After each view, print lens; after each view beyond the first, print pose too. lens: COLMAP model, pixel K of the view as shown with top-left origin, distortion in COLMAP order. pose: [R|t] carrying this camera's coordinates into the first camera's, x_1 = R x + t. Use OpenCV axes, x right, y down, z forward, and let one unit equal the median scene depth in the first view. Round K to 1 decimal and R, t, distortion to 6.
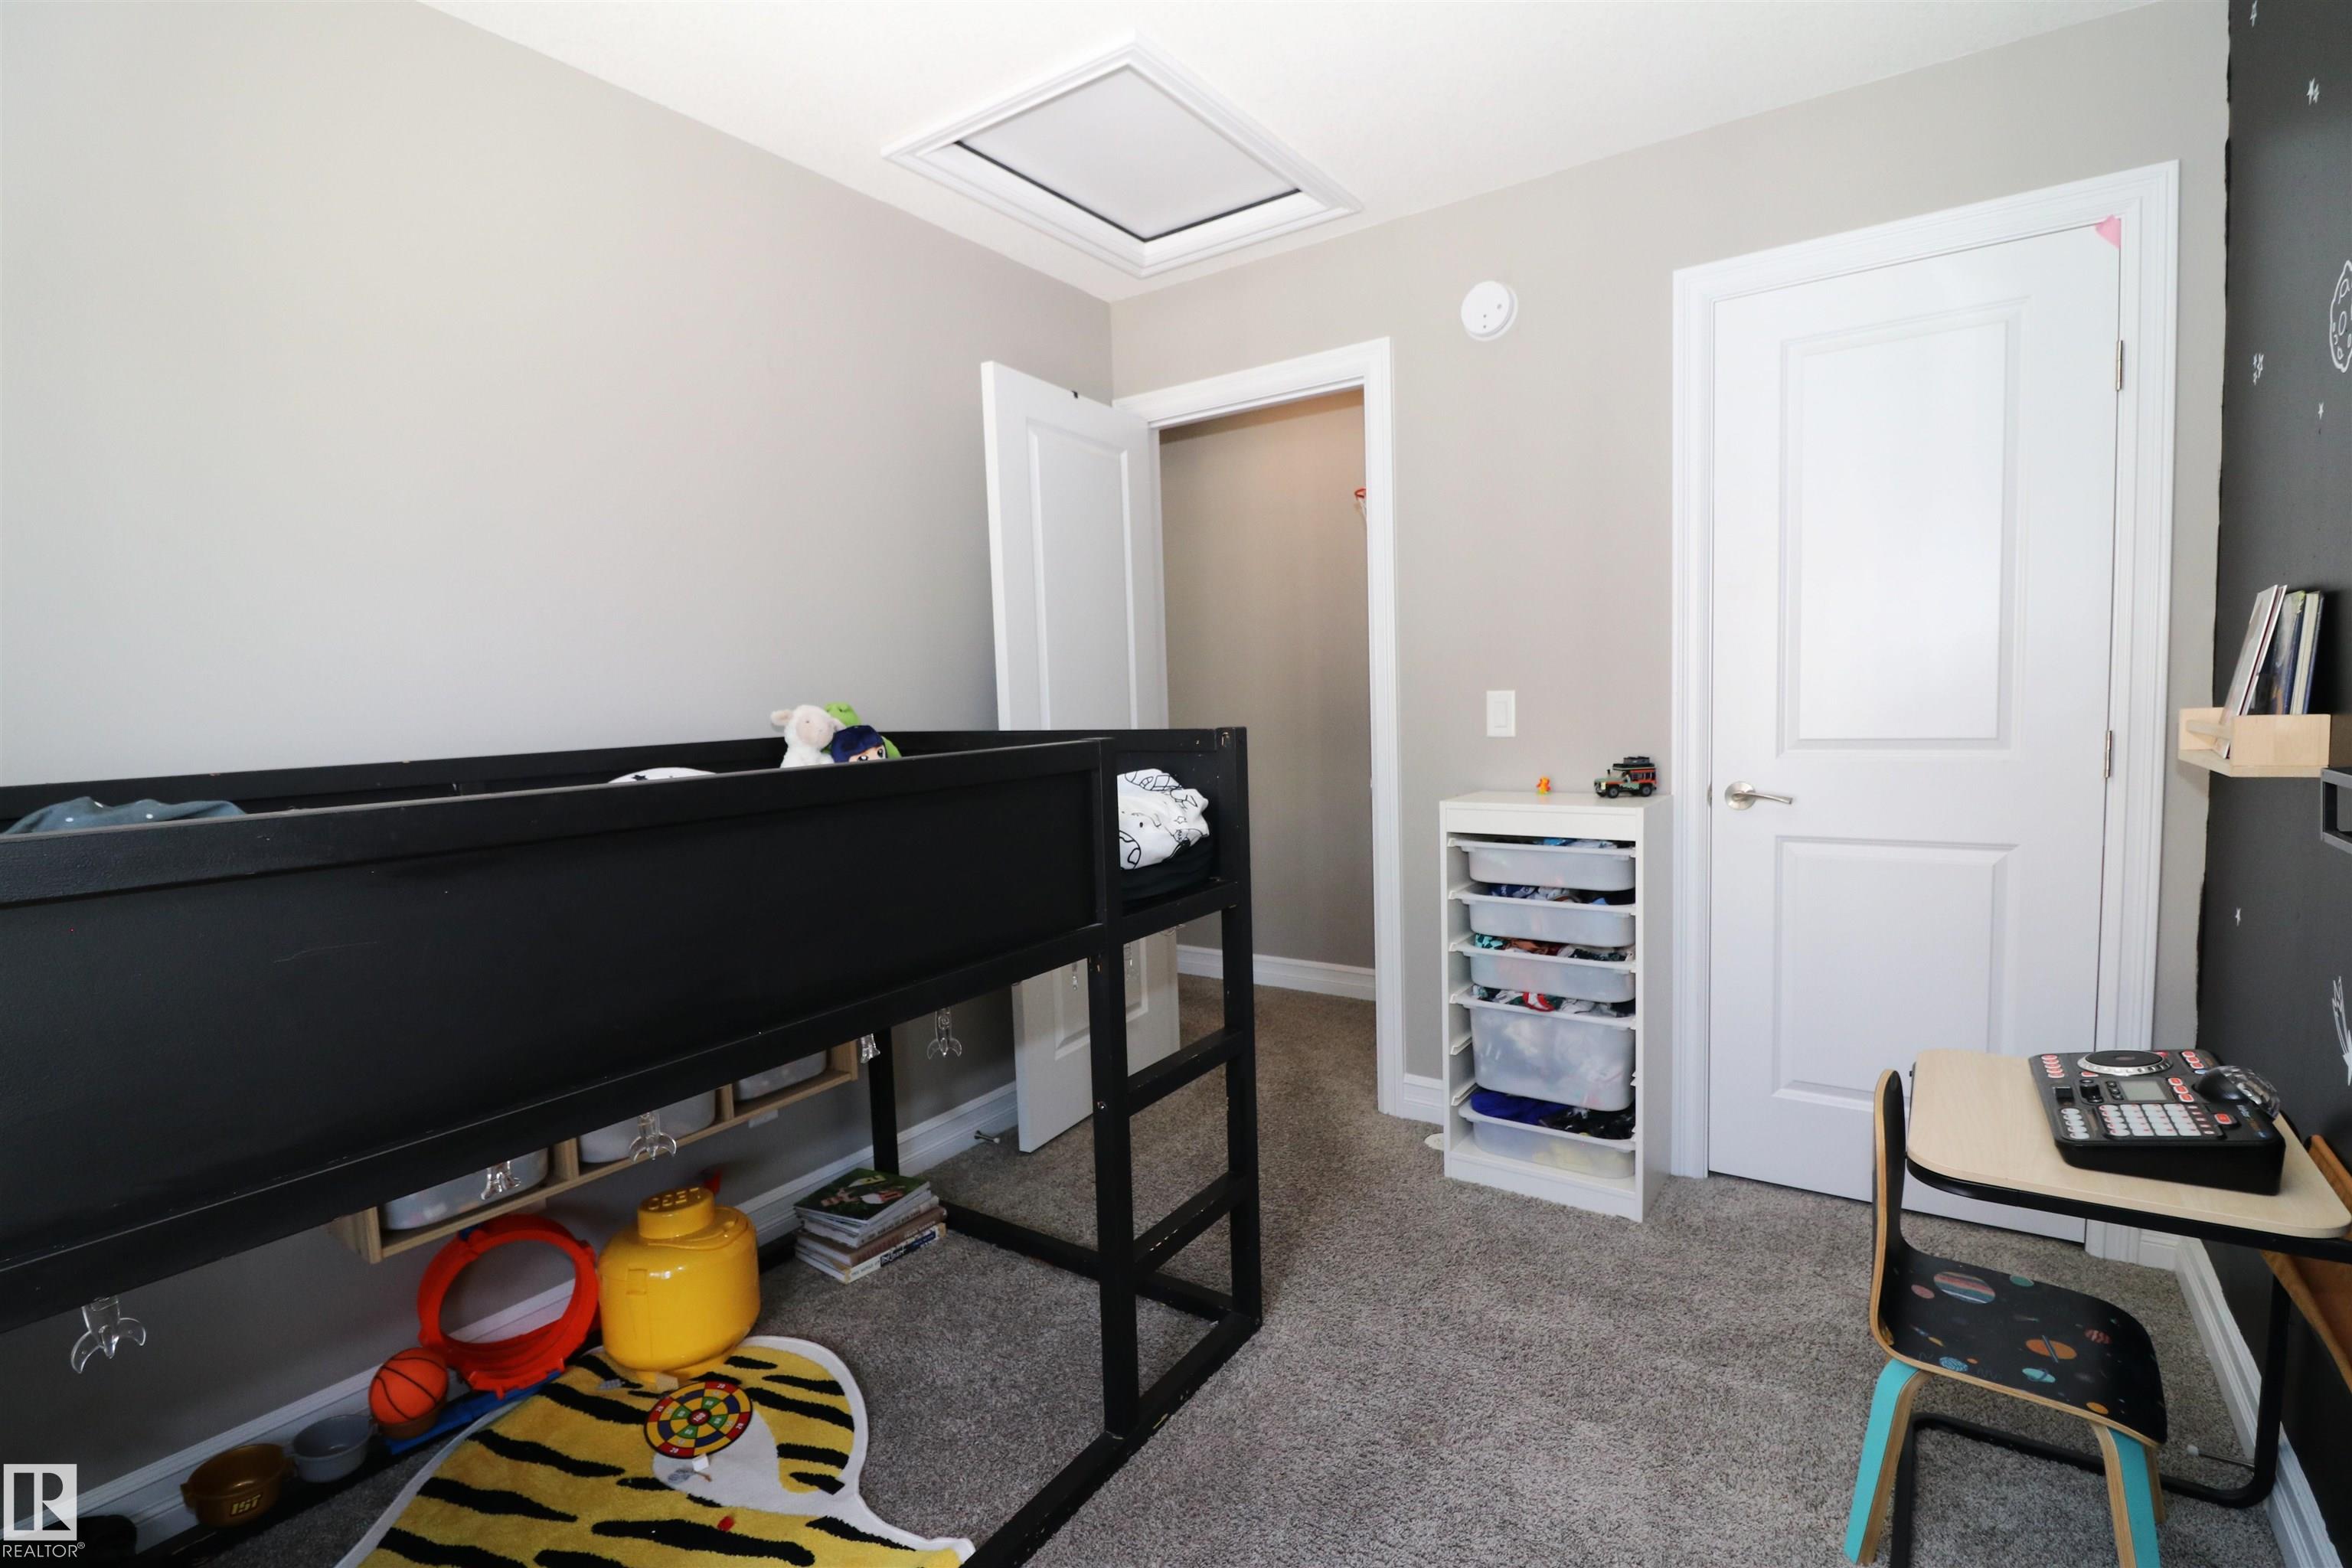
lens RADIAL K [[1089.6, 0, 1166.0], [0, 1089.6, 791.5], [0, 0, 1]] dist [0.001228, -0.014044]
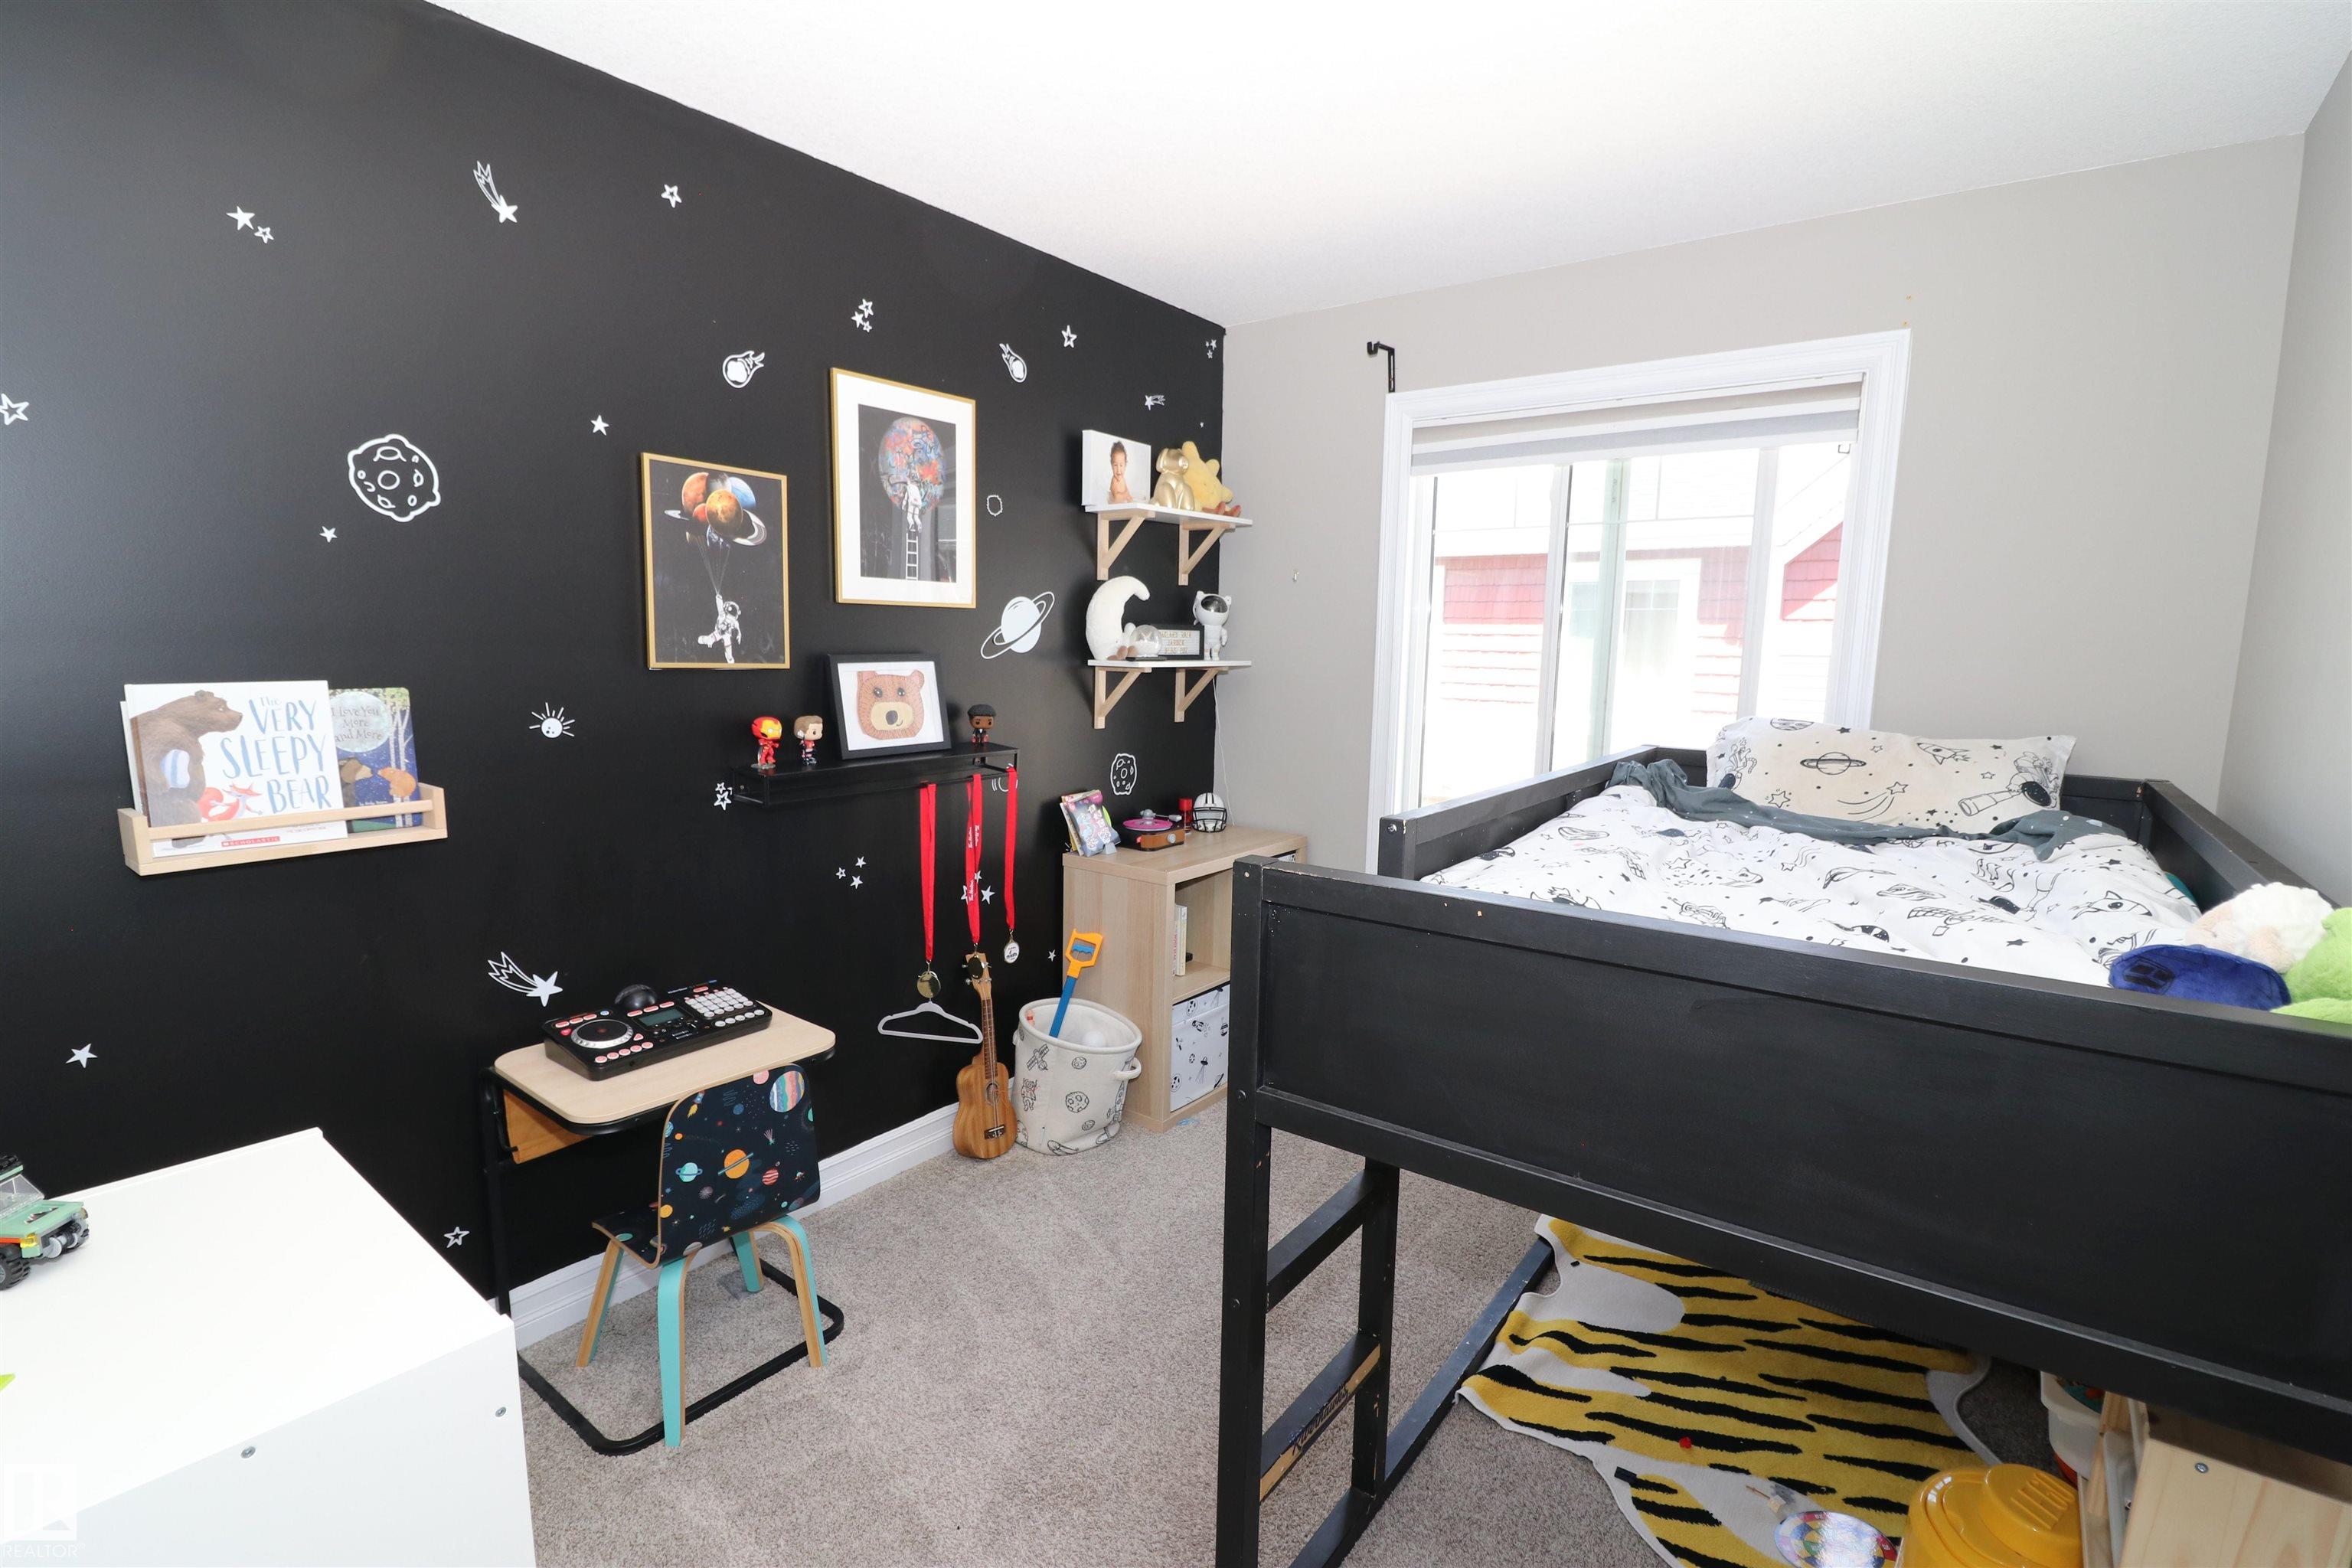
lens RADIAL K [[1089.6, 0, 1166.0], [0, 1089.6, 791.5], [0, 0, 1]] dist [0.001228, -0.014044]
pose [[-0.998858, 0.012598, 0.046089, 0.066476], [0.022641, 0.974237, 0.224386, -0.198254], [-0.042075, 0.225173, -0.973410, 1.316770]]
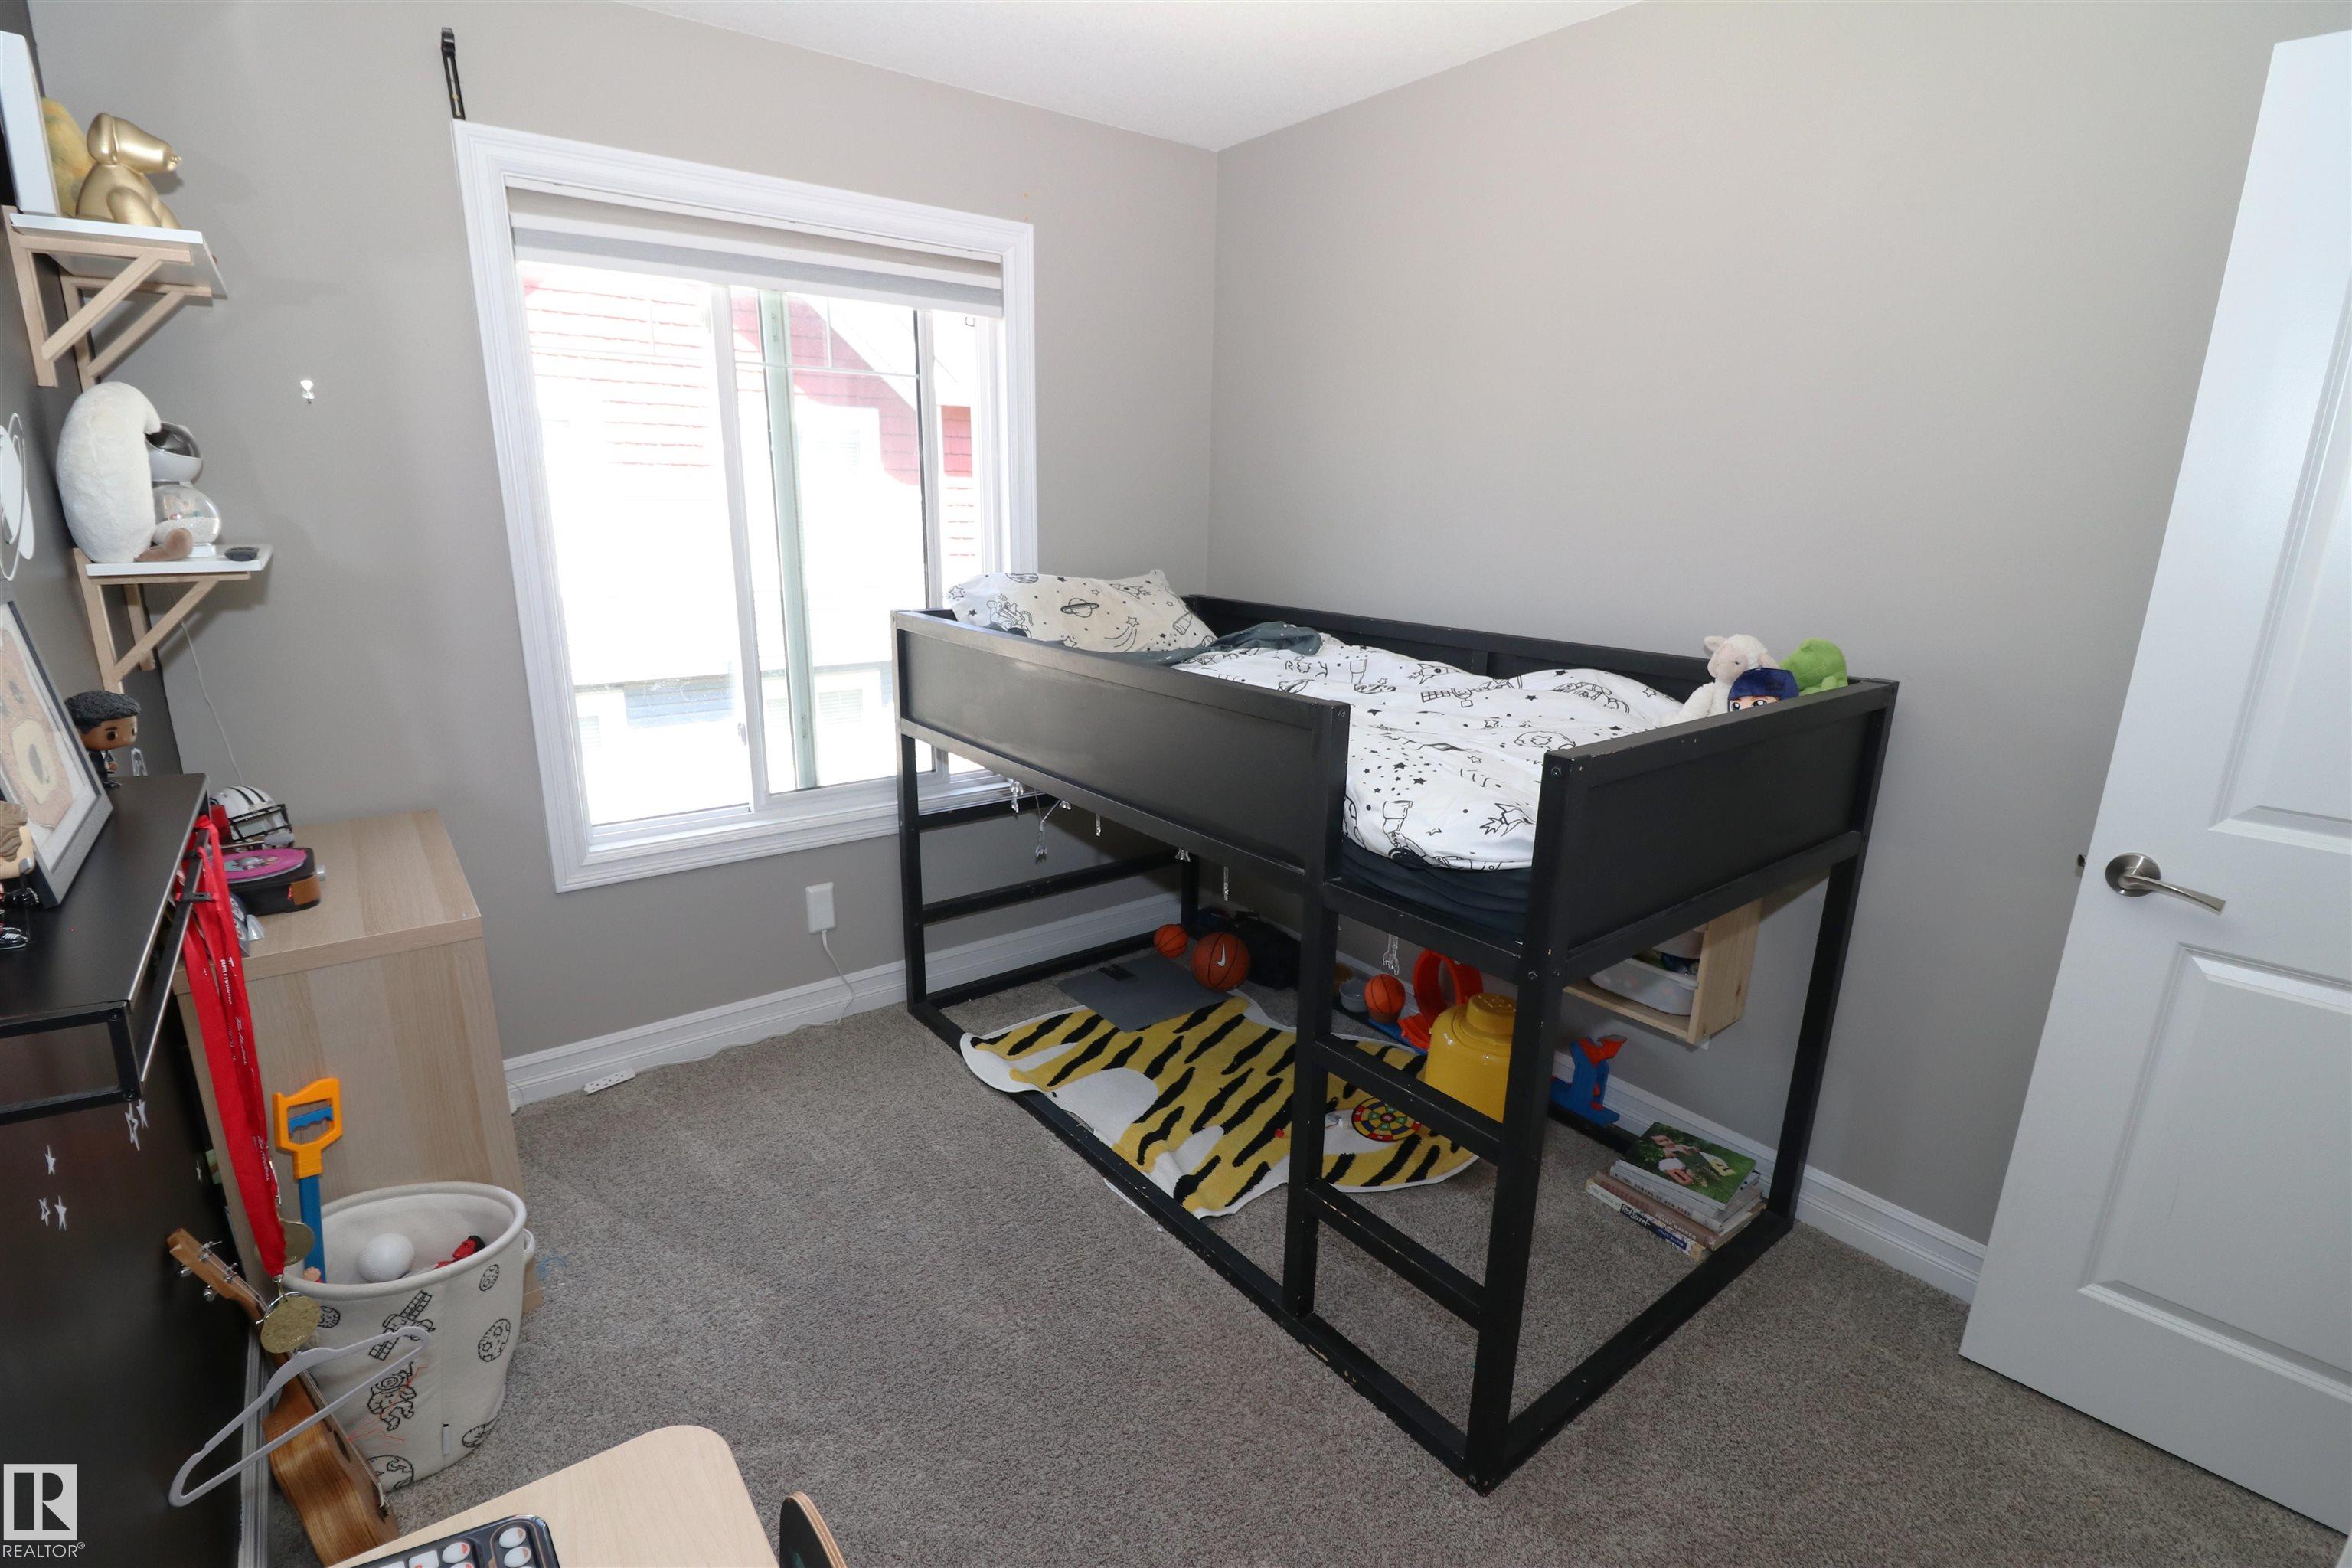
lens RADIAL K [[1089.6, 0, 1166.0], [0, 1089.6, 791.5], [0, 0, 1]] dist [0.001228, -0.014044]
pose [[-0.302946, 0.278426, -0.911429, 0.617454], [-0.090631, 0.943619, 0.318384, -0.185543], [0.948688, 0.179058, -0.260632, 0.759980]]
